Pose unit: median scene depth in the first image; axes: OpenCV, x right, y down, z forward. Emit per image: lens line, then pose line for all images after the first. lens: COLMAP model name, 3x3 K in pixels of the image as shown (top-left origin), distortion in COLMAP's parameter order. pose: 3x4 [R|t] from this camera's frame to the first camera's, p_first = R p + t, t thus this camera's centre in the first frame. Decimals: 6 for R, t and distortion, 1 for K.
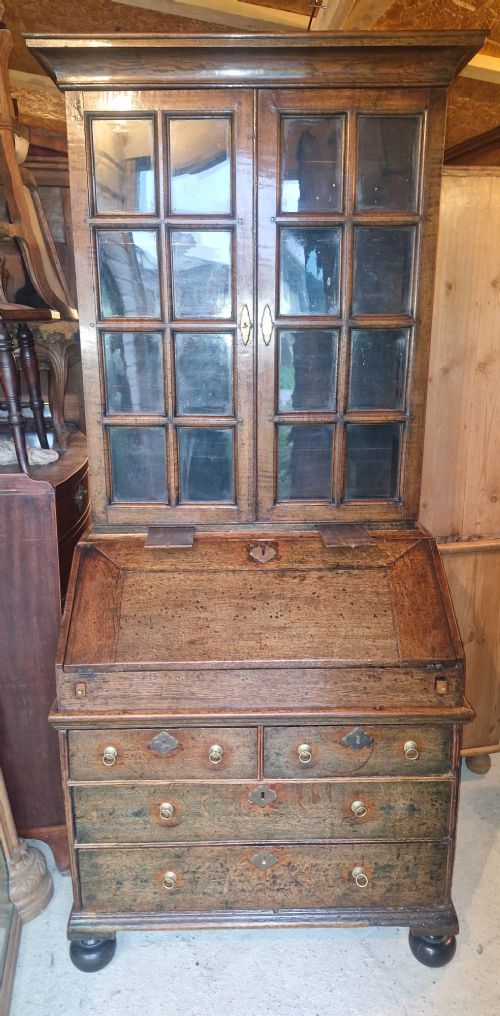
lens RADIAL K [[694.3, 0, 248.1], [0, 694.3, 513.5], [0, 0, 1]] dist [0.053742, -0.052702]
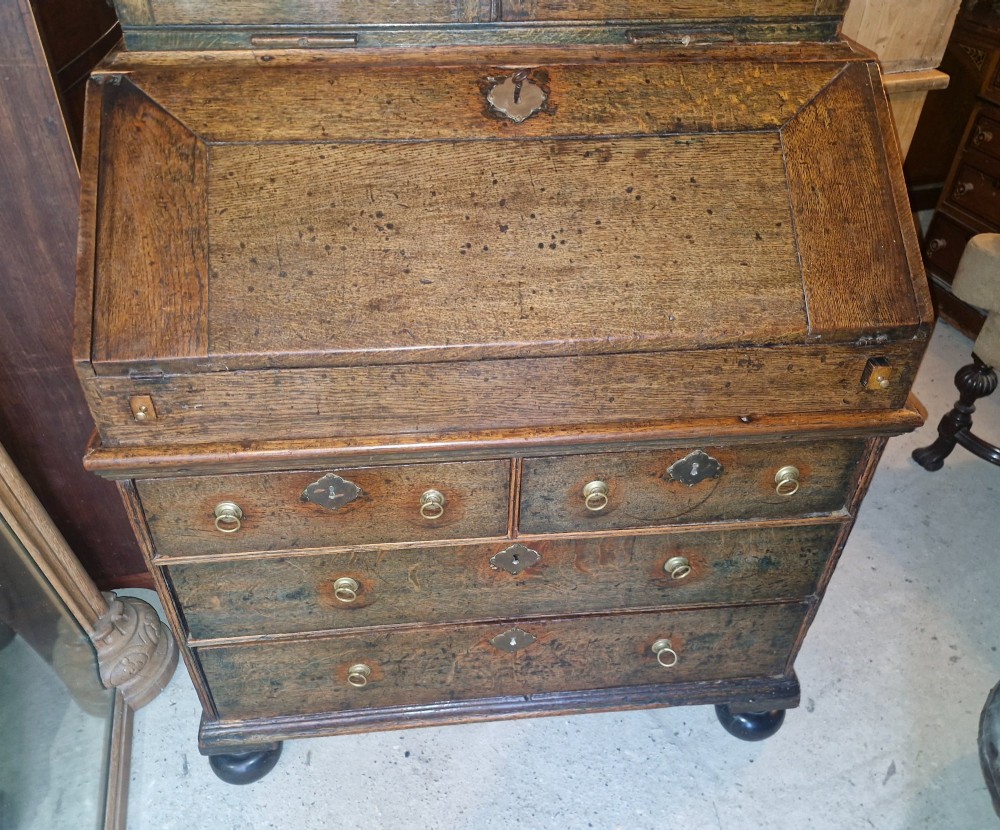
lens RADIAL K [[777.3, 0, 483.9], [0, 777.3, 416.8], [0, 0, 1]] dist [0.095645, -0.106066]
pose [[0.996423, -0.036092, 0.076407, -0.047494], [0.001681, 0.912484, 0.409110, 0.037485], [-0.084486, -0.407518, 0.909281, 0.459890]]
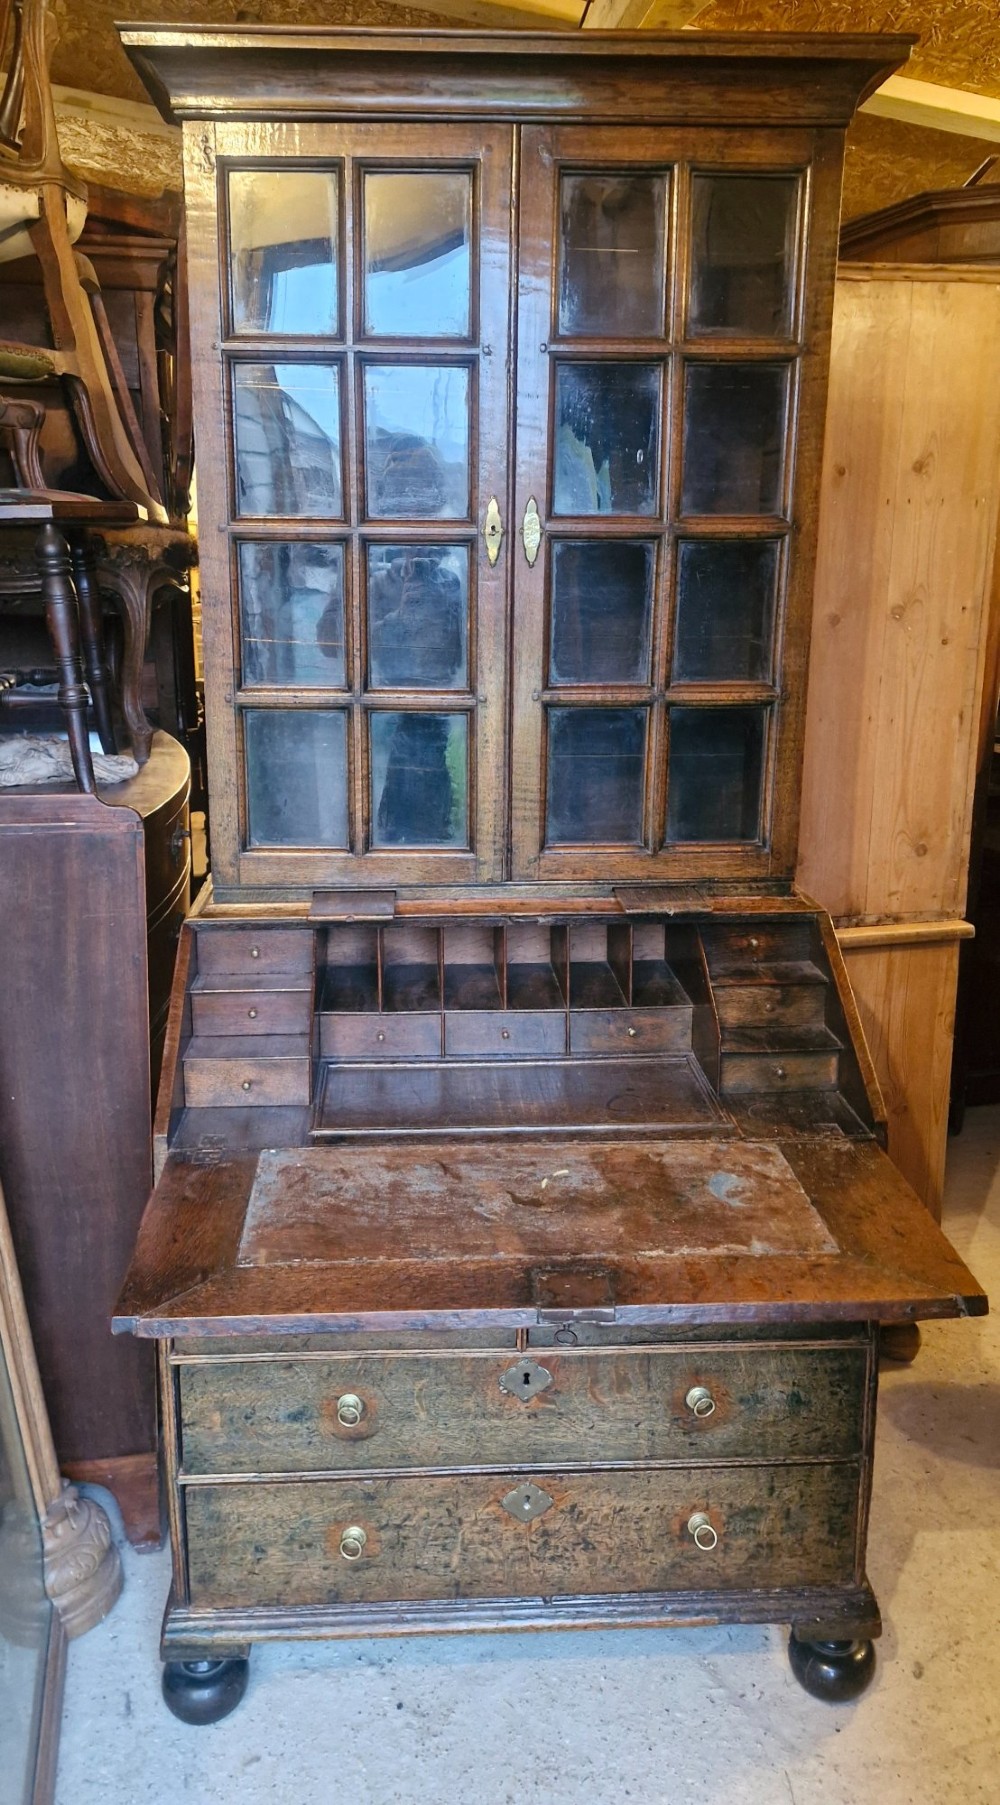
lens RADIAL K [[1310.7, 0, 476.8], [0, 1310.7, 841.6], [0, 0, 1]] dist [0.063871, -0.062723]
pose [[0.999381, 0.001379, 0.035153, -0.052893], [0.000316, 0.998839, -0.048165, 0.032013], [-0.035178, 0.048146, 0.998221, -0.051020]]
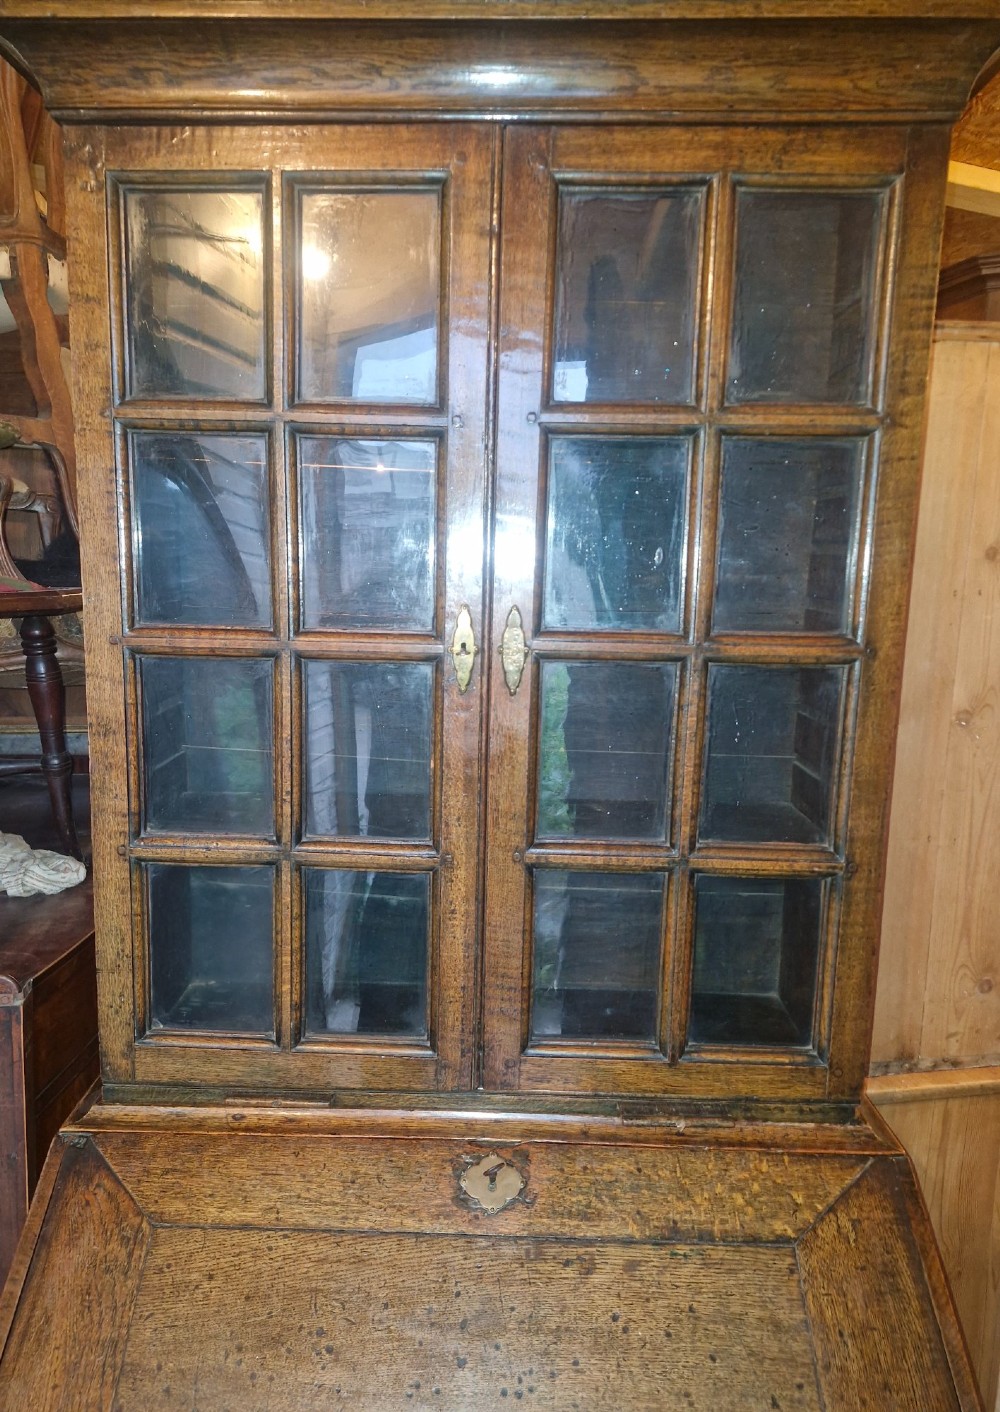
lens RADIAL K [[990.9, 0, 465.1], [0, 990.9, 717.4], [0, 0, 1]] dist [0.059195, -0.043115]
pose [[0.998905, 0.028872, -0.036807, 0.020243], [-0.032840, 0.993141, -0.112218, -0.154898], [0.033315, 0.113304, 0.993002, 0.382794]]
